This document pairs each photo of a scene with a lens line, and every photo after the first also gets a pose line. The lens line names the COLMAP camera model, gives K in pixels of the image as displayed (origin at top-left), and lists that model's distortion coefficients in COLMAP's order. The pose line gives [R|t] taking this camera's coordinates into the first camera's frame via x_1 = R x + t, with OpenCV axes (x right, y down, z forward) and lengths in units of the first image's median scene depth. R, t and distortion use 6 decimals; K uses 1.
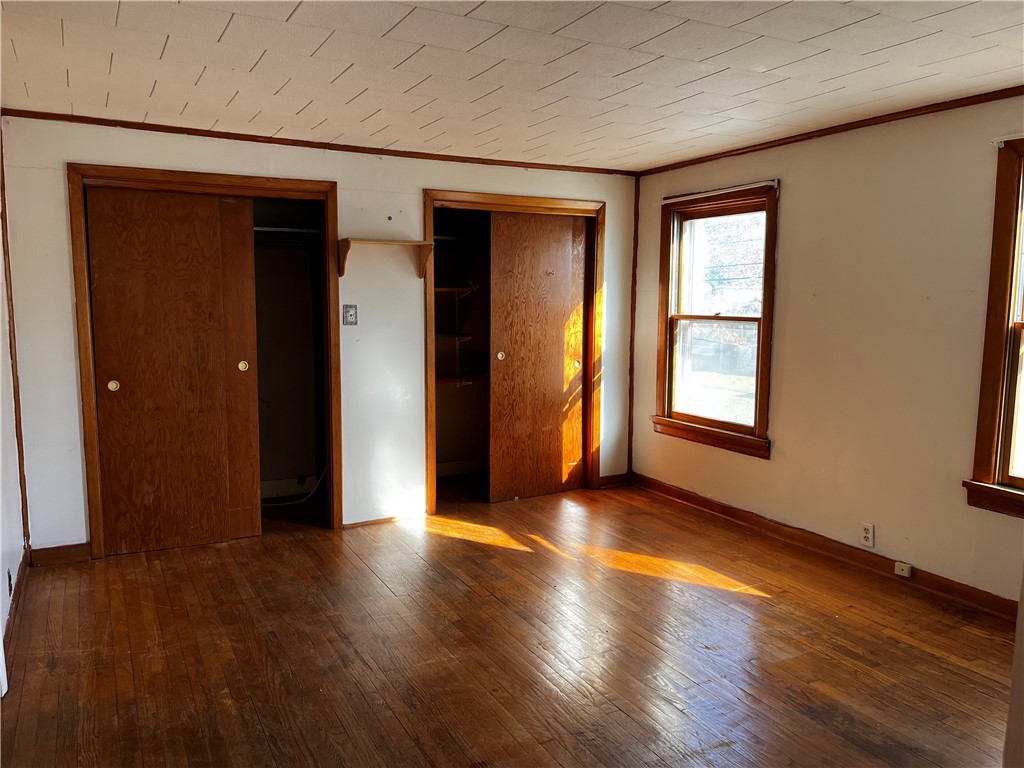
lens RADIAL K [[777.8, 0, 512.0], [0, 777.8, 384.0], [0, 0, 1]] dist [0.057466, -0.070154]
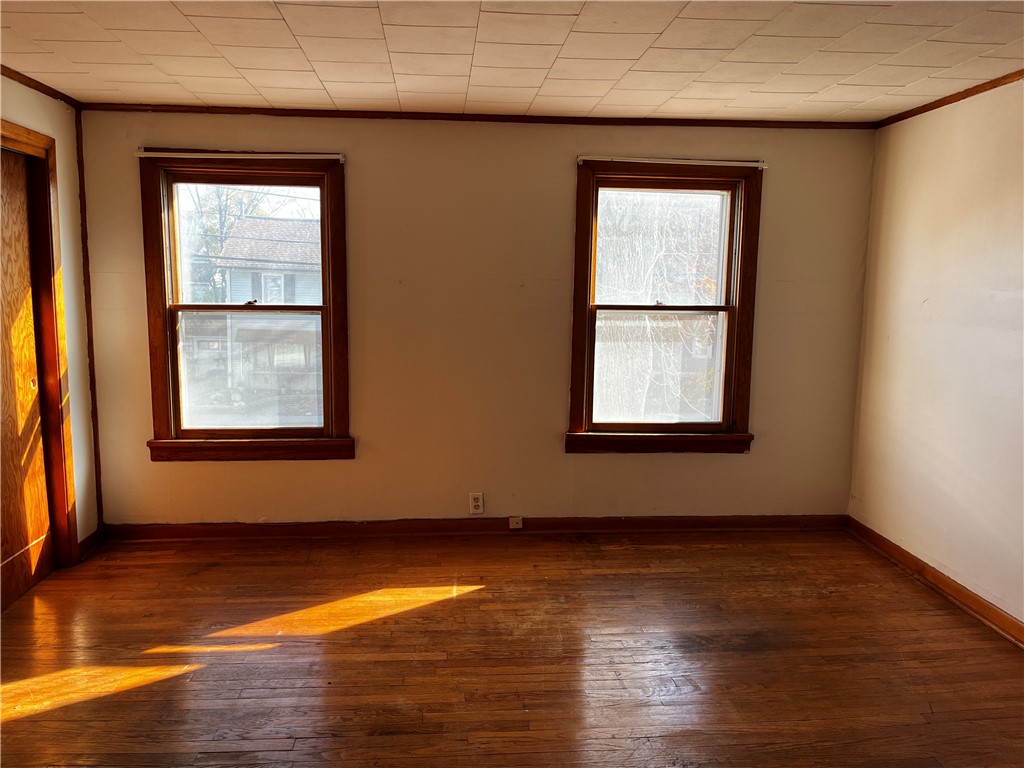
lens RADIAL K [[777.8, 0, 512.0], [0, 777.8, 384.0], [0, 0, 1]] dist [0.057466, -0.070154]
pose [[0.402216, -0.123401, 0.907190, -0.430653], [0.099369, 0.990905, 0.090732, -0.057152], [-0.910136, 0.053653, 0.410821, 0.450927]]
